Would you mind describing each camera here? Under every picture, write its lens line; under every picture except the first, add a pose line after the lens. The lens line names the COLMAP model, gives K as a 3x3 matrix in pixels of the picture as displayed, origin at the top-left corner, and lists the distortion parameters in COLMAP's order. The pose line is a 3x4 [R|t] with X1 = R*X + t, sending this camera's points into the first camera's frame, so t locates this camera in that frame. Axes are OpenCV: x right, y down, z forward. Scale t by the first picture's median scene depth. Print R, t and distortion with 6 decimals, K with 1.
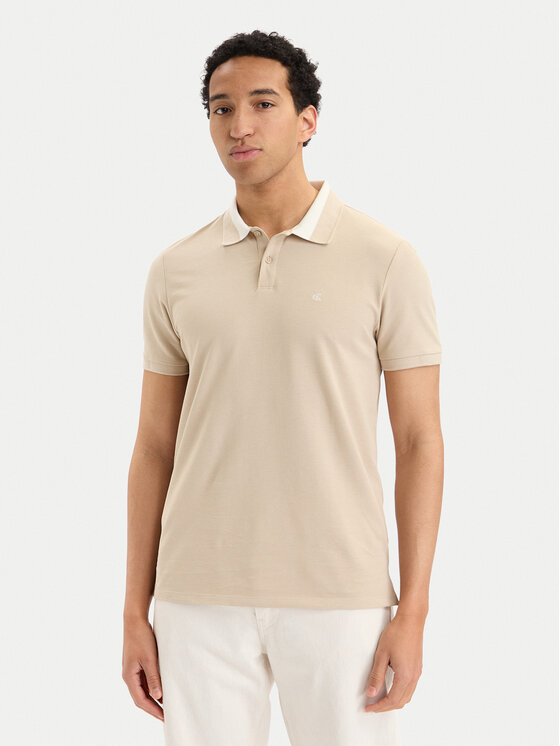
lens RADIAL K [[1040.3, 0, 280.0], [0, 1040.3, 373.0], [0, 0, 1]] dist [-0.157734, 0.006892]
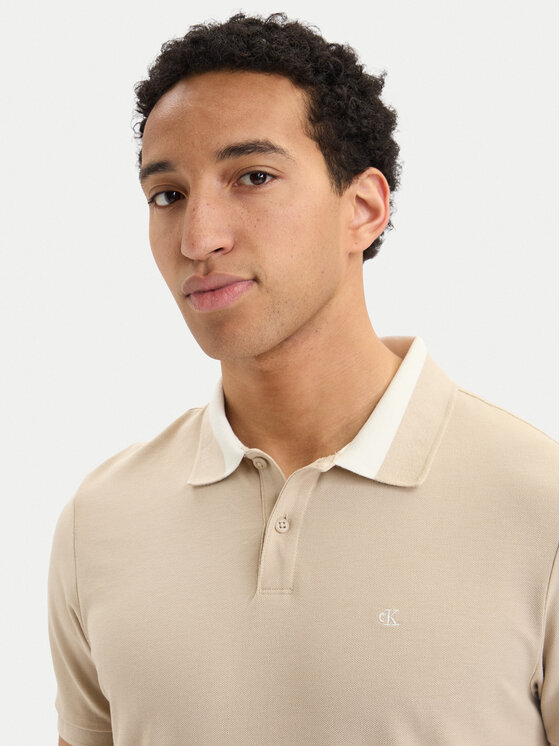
lens RADIAL K [[981.6, 0, 280.0], [0, 981.6, 373.0], [0, 0, 1]] dist [-0.250686, -0.023321]
pose [[0.968856, -0.022897, -0.246565, 0.093014], [0.021981, 0.999737, -0.006468, -0.172971], [0.246648, 0.000847, 0.969105, 0.596892]]
